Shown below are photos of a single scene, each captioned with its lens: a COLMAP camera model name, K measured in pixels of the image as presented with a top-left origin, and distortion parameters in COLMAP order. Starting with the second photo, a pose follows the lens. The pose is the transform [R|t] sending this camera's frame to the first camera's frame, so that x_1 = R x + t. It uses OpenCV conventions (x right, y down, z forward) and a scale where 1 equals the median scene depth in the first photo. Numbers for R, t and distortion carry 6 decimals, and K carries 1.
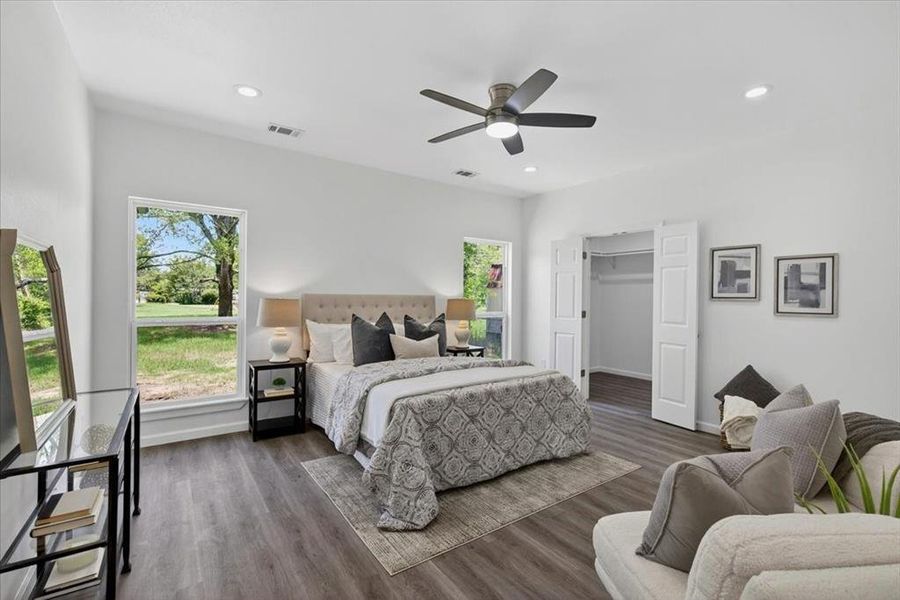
lens RADIAL K [[400.8, 0, 454.2], [0, 400.8, 296.8], [0, 0, 1]] dist [-0.004334, -0.000158]
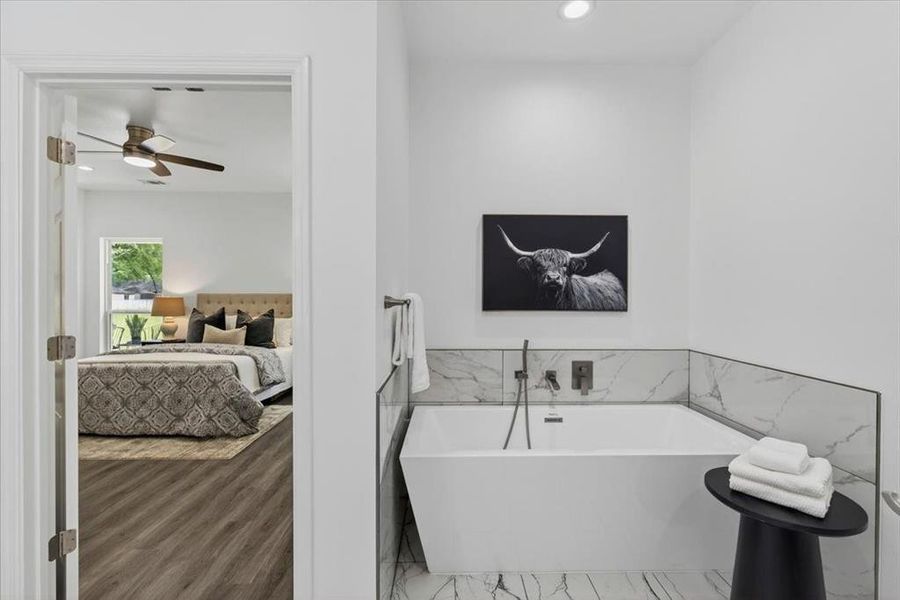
lens RADIAL K [[400.8, 0, 455.1], [0, 400.8, 298.2], [0, 0, 1]] dist [-0.004334, -0.000158]
pose [[0.828341, -0.008523, -0.560160, 1.424713], [0.010831, 0.999941, 0.000801, 0.019826], [0.560120, -0.006730, 0.828384, 0.449682]]
